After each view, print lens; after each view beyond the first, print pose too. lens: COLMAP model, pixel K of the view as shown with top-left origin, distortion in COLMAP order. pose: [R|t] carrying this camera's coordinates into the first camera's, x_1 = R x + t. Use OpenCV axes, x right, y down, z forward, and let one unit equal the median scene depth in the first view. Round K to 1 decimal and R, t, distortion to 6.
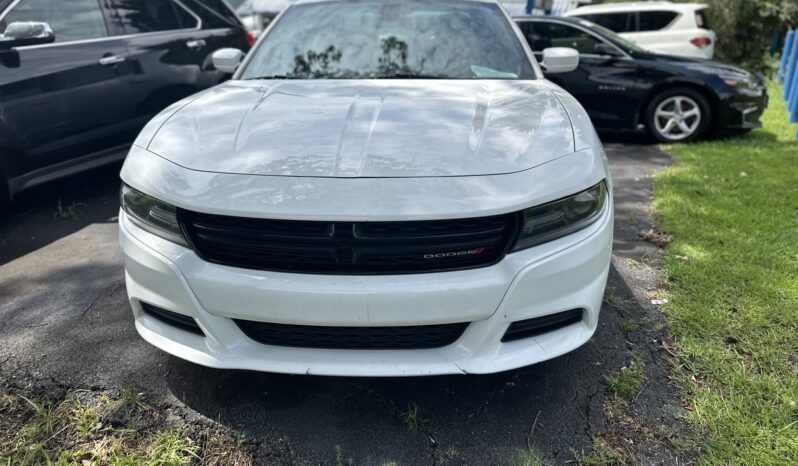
lens RADIAL K [[514.2, 0, 399.0], [0, 514.2, 233.0], [0, 0, 1]] dist [-0.000796, -0.003505]
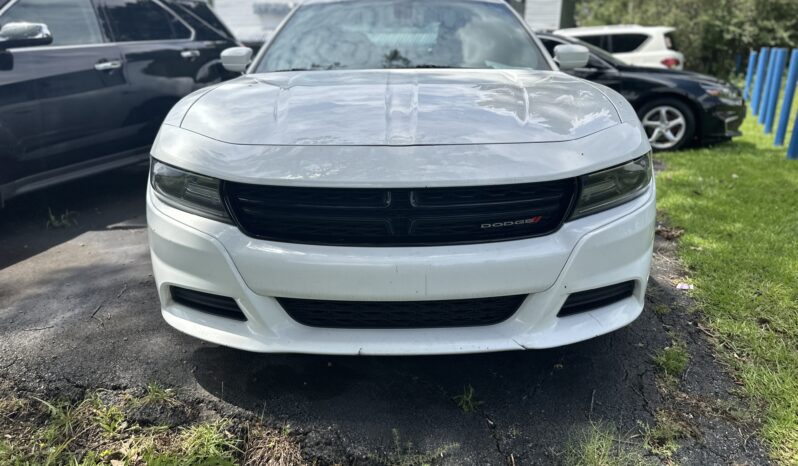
lens RADIAL K [[514.2, 0, 399.0], [0, 514.2, 233.0], [0, 0, 1]] dist [-0.000796, -0.003505]
pose [[0.998405, -0.018668, 0.053287, -0.132930], [0.021519, 0.998339, -0.053442, 0.089747], [-0.052201, 0.054503, 0.997148, 0.033812]]
